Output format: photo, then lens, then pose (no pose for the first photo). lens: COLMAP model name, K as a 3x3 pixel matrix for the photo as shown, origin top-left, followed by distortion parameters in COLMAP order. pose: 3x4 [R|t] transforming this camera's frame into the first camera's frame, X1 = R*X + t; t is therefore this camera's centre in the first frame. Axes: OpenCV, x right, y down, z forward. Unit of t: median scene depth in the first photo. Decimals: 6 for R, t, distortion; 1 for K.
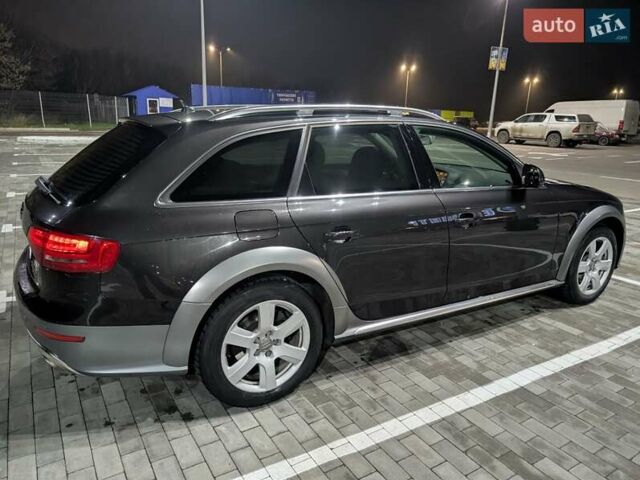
lens RADIAL K [[460.4, 0, 320.0], [0, 460.4, 240.0], [0, 0, 1]] dist [0.007032, 0.001278]
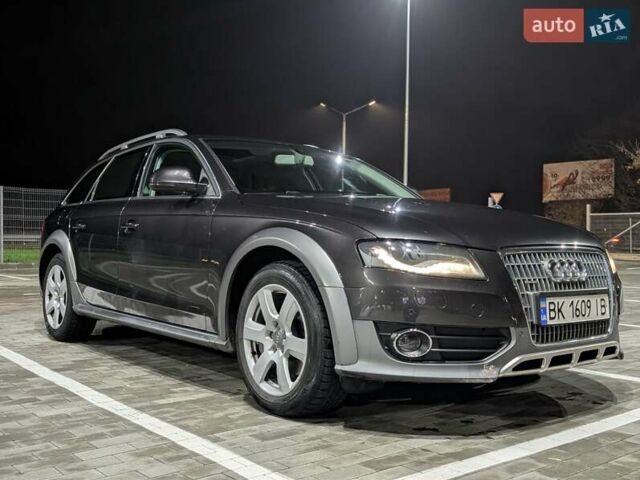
lens RADIAL K [[694.3, 0, 320.0], [0, 694.3, 240.0], [0, 0, 1]] dist [0.025435, -0.027274]
pose [[0.137794, -0.030658, -0.989986, 2.232547], [-0.263087, 0.962483, -0.066425, -0.026101], [0.954881, 0.269605, 0.124558, 1.458011]]
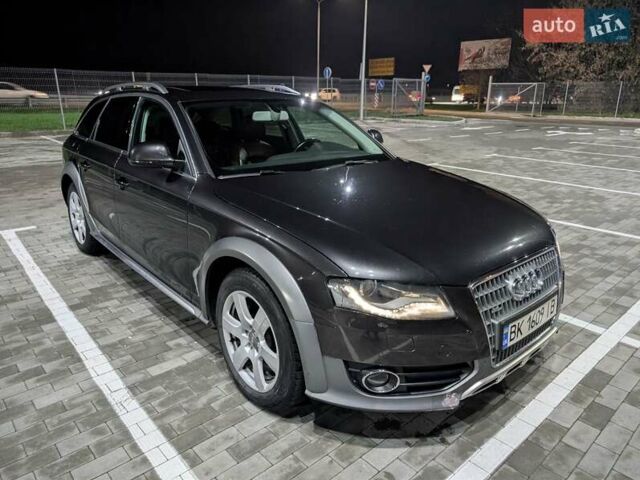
lens RADIAL K [[460.4, 0, 320.0], [0, 460.4, 240.0], [0, 0, 1]] dist [0.007032, 0.001278]
pose [[0.177827, 0.270339, -0.946200, 1.781720], [-0.263481, 0.939499, 0.218906, -0.336562], [0.948132, 0.210379, 0.238297, 1.459720]]
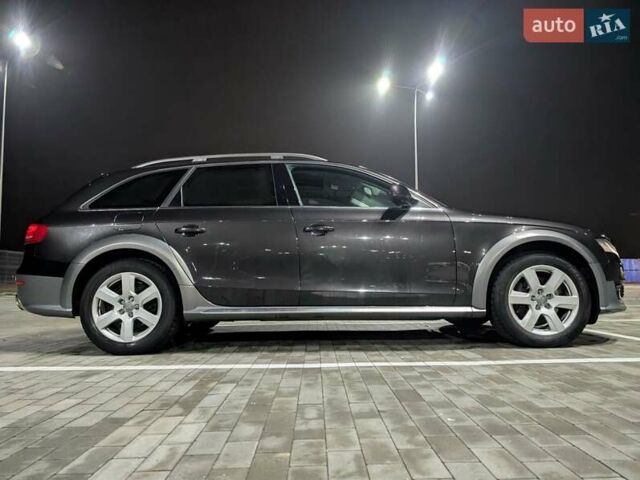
lens RADIAL K [[470.3, 0, 320.0], [0, 470.3, 240.0], [0, 0, 1]] dist [0.003392, 0.000712]
pose [[0.855296, -0.087017, -0.510781, 1.103509], [-0.098317, 0.940632, -0.324877, 0.435267], [0.508727, 0.328085, 0.795963, 0.095109]]
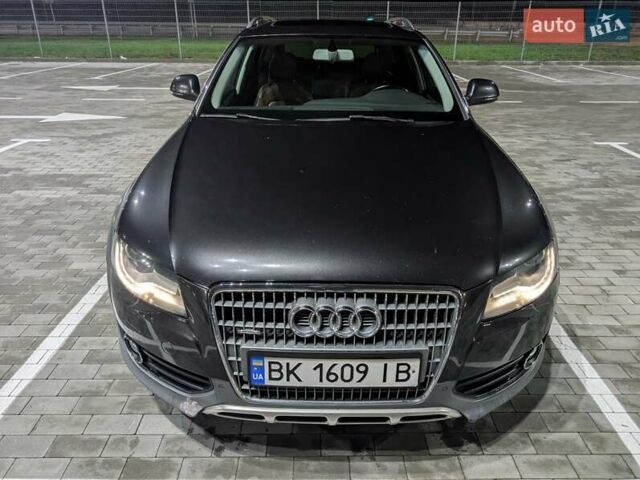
lens RADIAL K [[461.3, 0, 320.1], [0, 461.3, 231.2], [0, 0, 1]] dist [0.004094, 0.001516]
pose [[-0.521780, 0.325470, -0.788553, 1.501881], [-0.245067, 0.828209, 0.503996, -0.568177], [0.817122, 0.456224, -0.352381, 2.193973]]
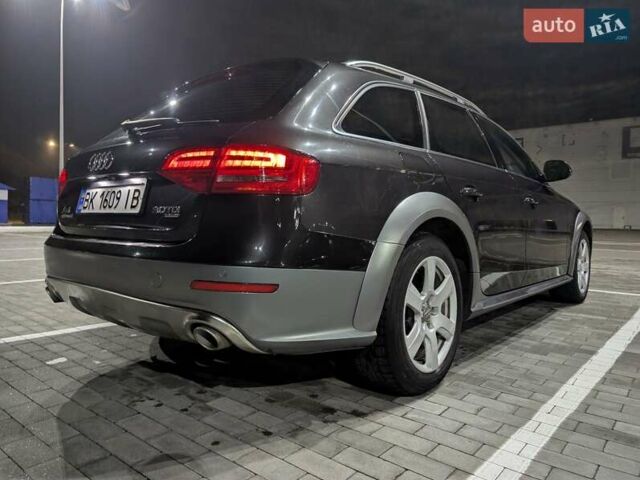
lens RADIAL K [[460.4, 0, 320.0], [0, 460.4, 240.0], [0, 0, 1]] dist [0.007032, 0.001278]
pose [[0.947222, -0.029695, 0.319201, -0.559804], [0.096554, 0.975892, -0.195735, 0.238909], [-0.305693, 0.216225, 0.927253, 0.244602]]
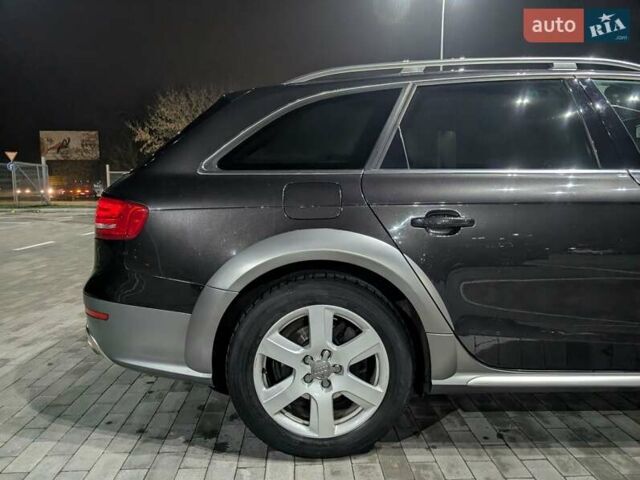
lens RADIAL K [[460.4, 0, 320.0], [0, 460.4, 240.0], [0, 0, 1]] dist [0.007032, 0.001278]
pose [[0.870580, 0.018655, -0.491673, 0.226414], [-0.098056, 0.985814, -0.136219, 0.124109], [0.482157, 0.166801, 0.860059, 0.341768]]
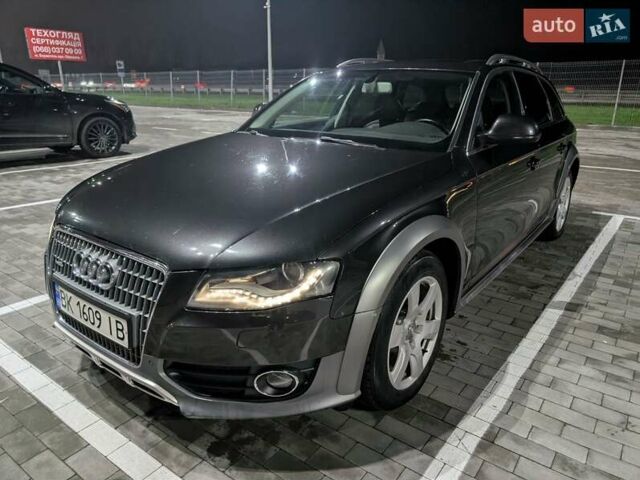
lens RADIAL K [[459.0, 0, 322.1], [0, 459.0, 247.2], [0, 0, 1]] dist [-0.001018, 0.005327]
pose [[-0.928825, 0.086956, -0.360170, 0.978544], [-0.130330, 0.833272, 0.537281, -0.632562], [0.346840, 0.545981, -0.762631, 2.702215]]
